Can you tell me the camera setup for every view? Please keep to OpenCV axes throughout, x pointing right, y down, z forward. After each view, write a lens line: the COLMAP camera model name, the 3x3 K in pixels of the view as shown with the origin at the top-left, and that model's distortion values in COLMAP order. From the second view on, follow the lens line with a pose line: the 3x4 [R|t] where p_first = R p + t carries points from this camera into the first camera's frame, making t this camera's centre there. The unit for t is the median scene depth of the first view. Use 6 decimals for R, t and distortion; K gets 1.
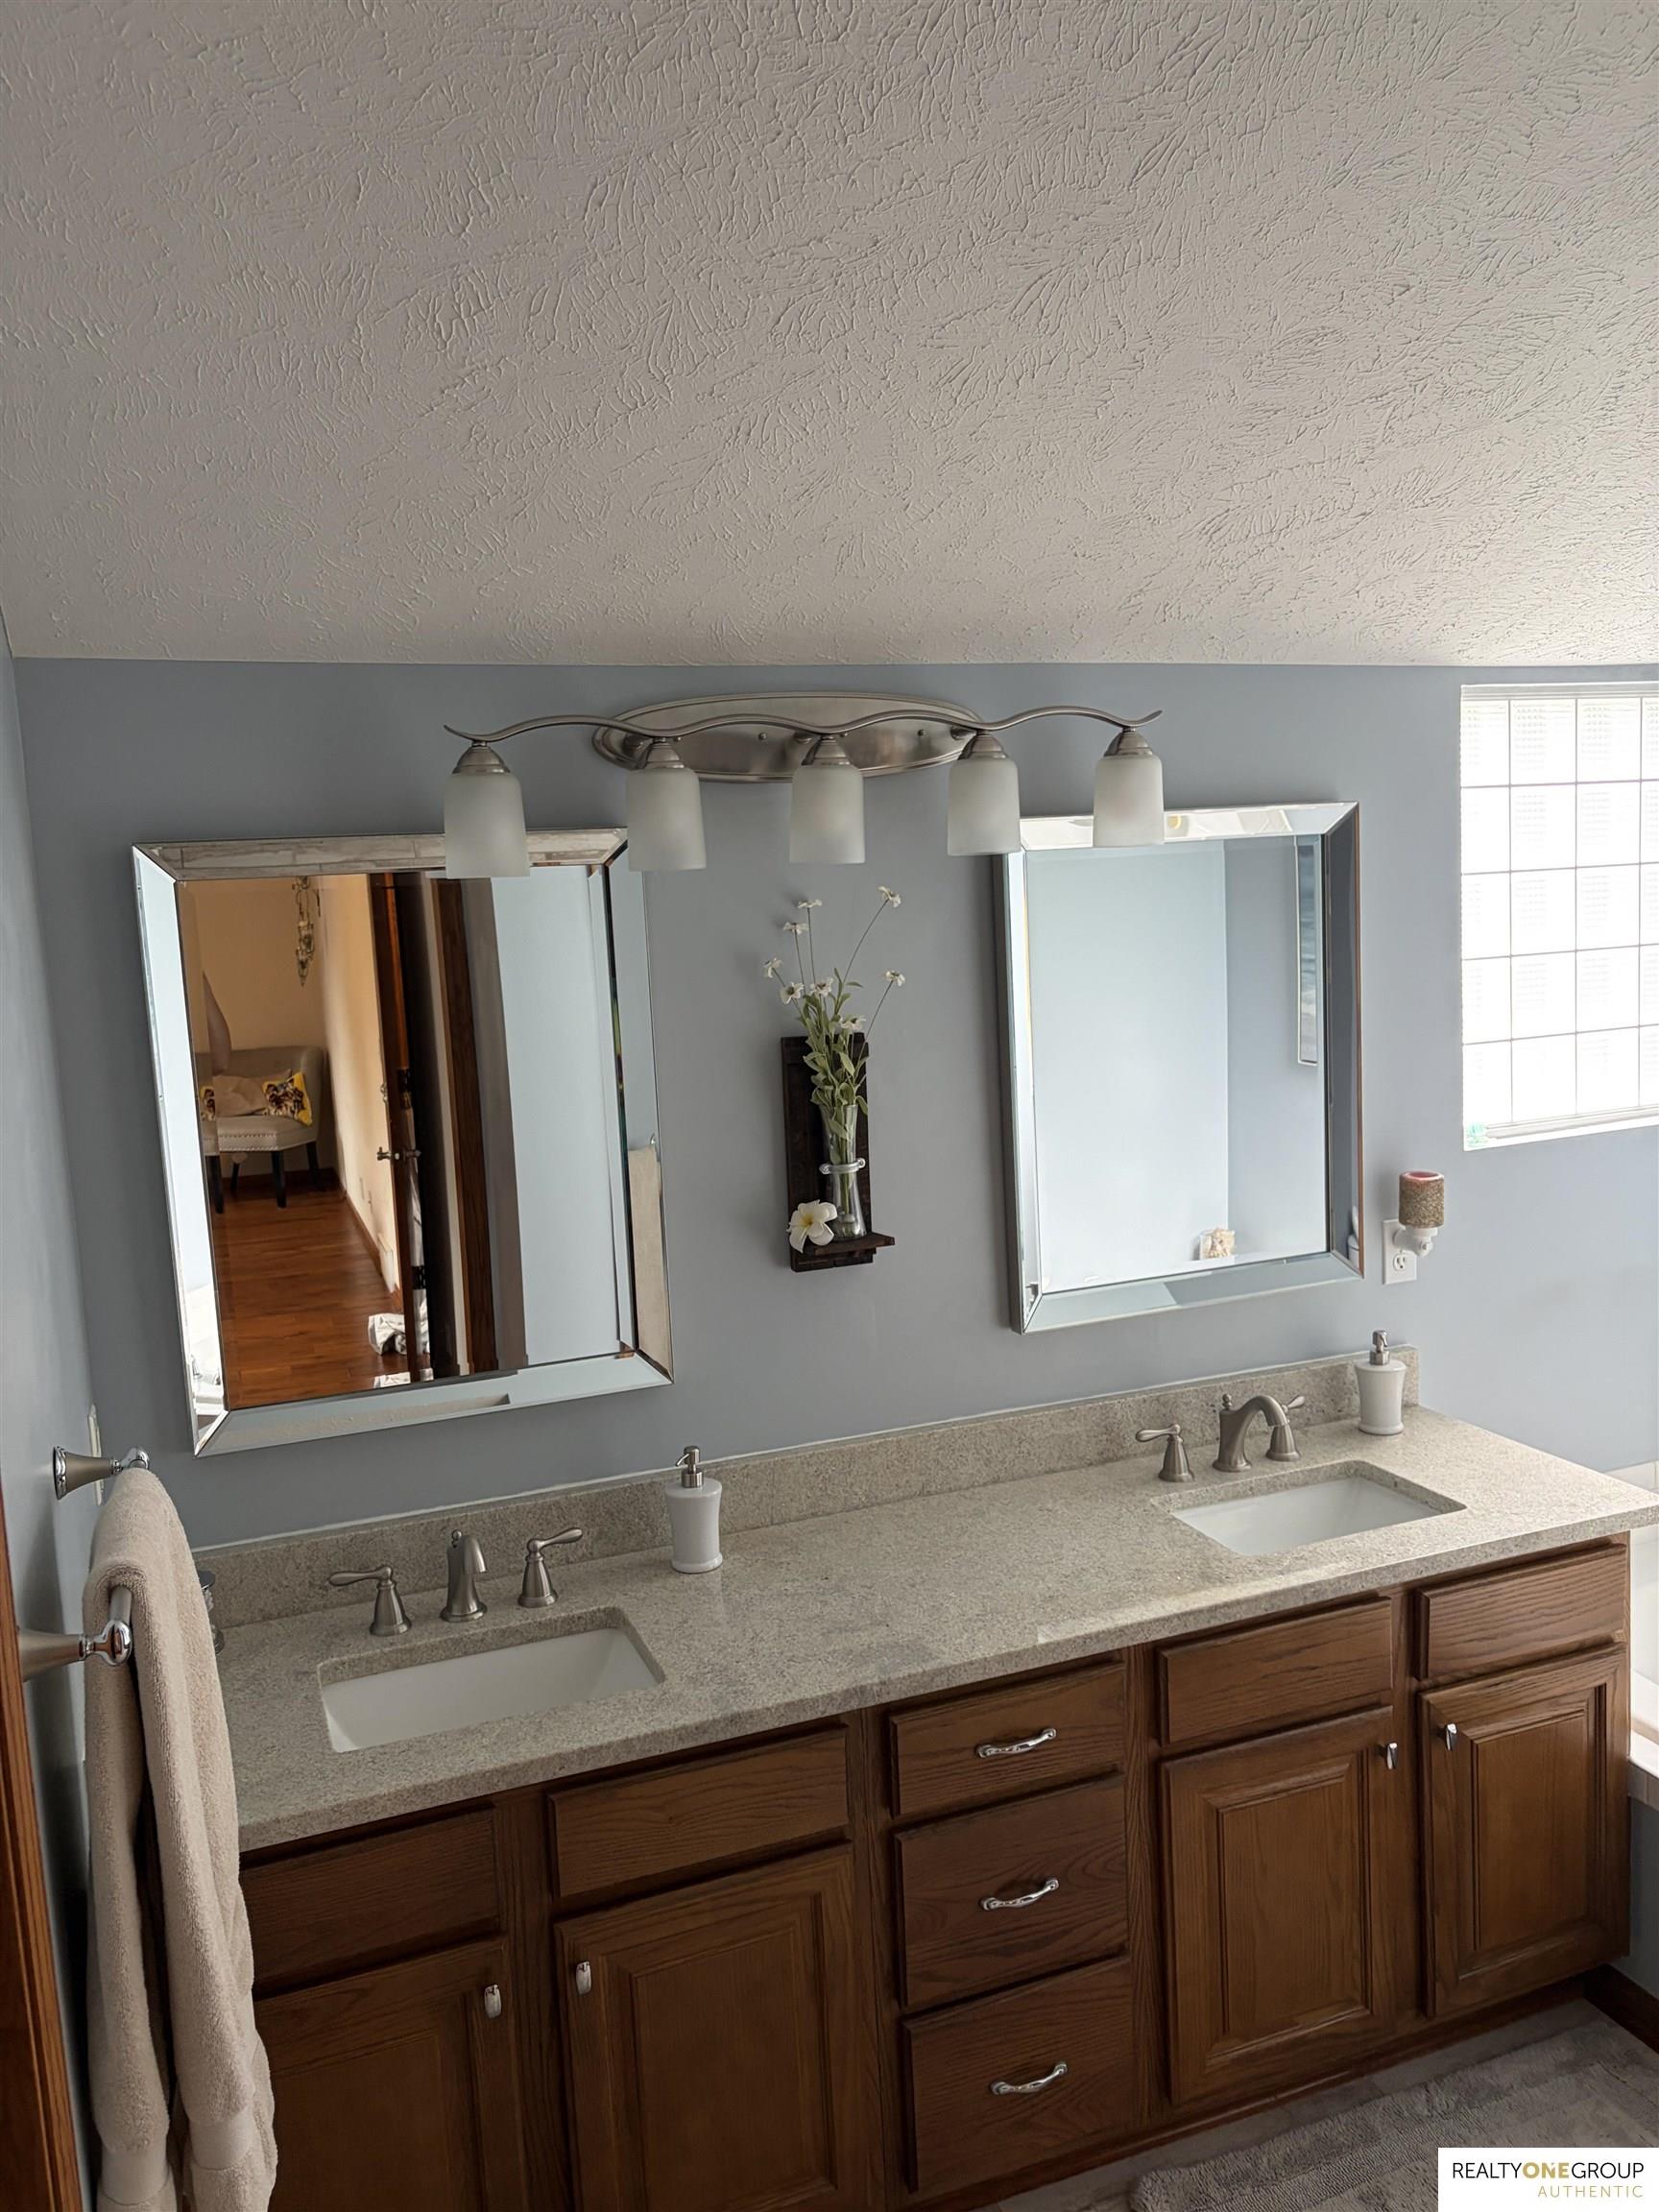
lens RADIAL K [[1672.8, 0, 828.8], [0, 1672.8, 1111.2], [0, 0, 1]] dist [0.026497, -0.012190]
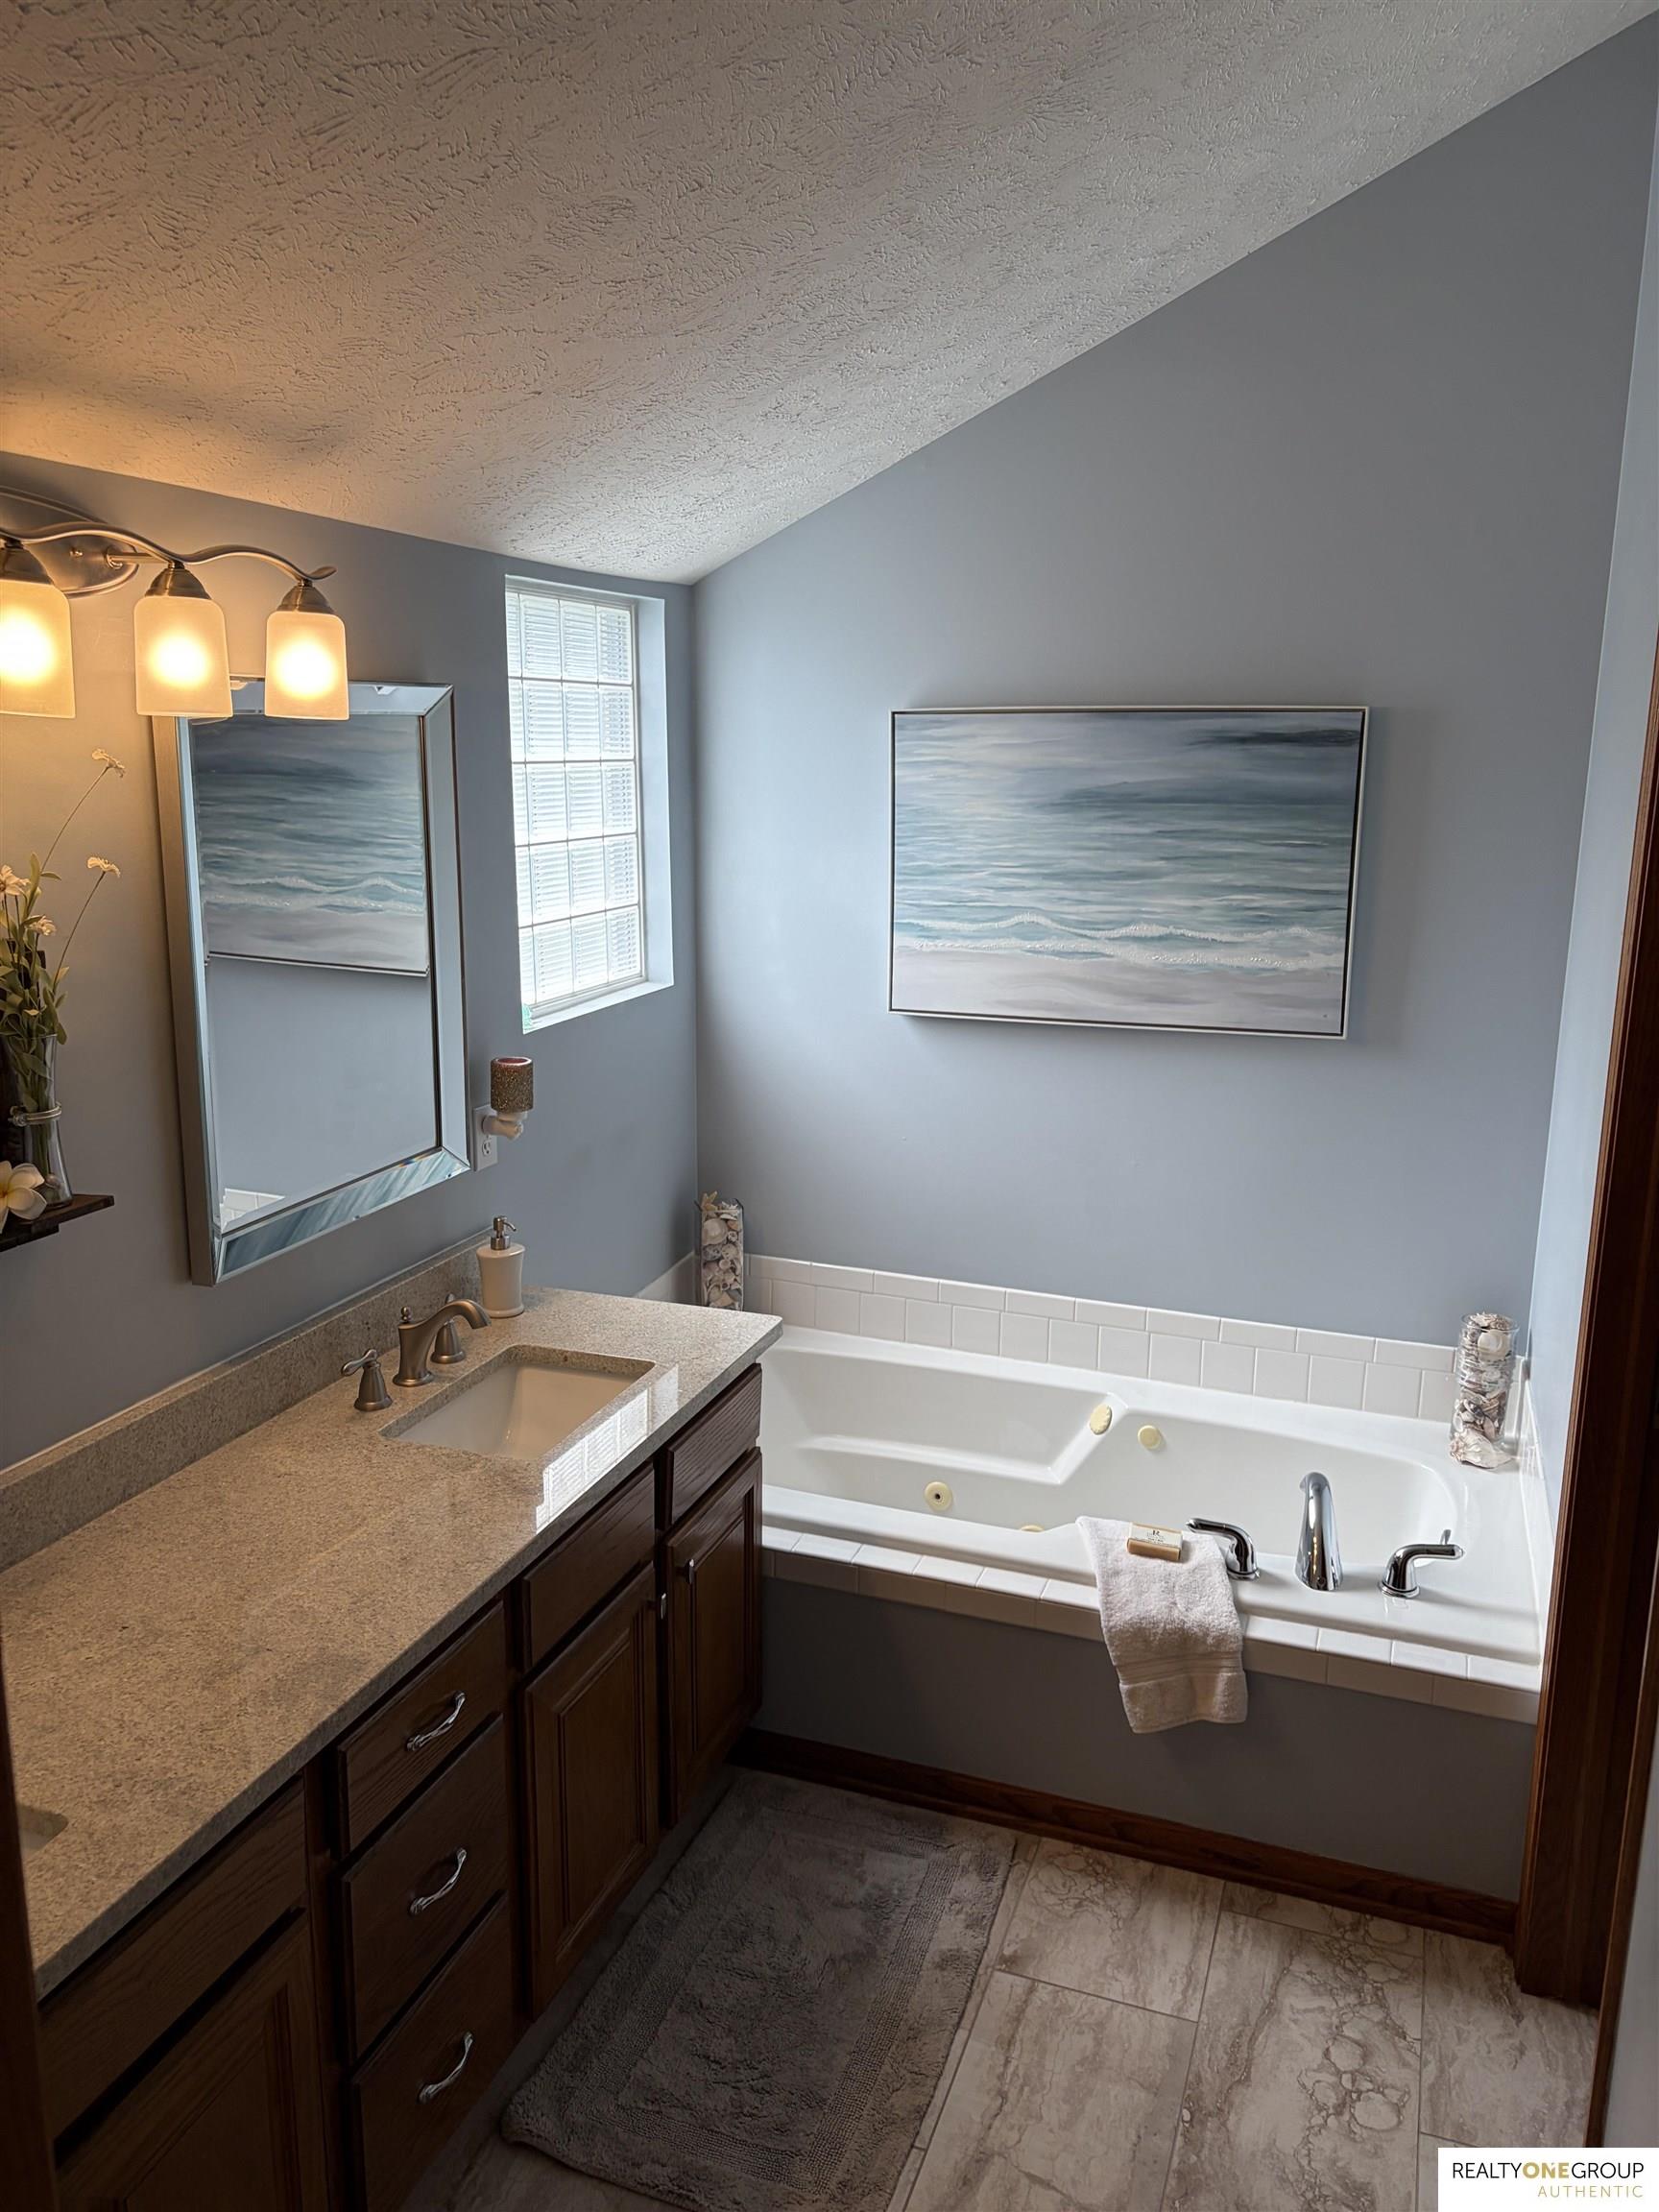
lens RADIAL K [[1672.8, 0, 825.8], [0, 1672.8, 1101.7], [0, 0, 1]] dist [0.026497, -0.012190]
pose [[0.662210, -0.103423, 0.742147, -0.323593], [0.050232, 0.994328, 0.093744, -0.027000], [-0.747633, -0.024799, 0.663649, 0.206297]]
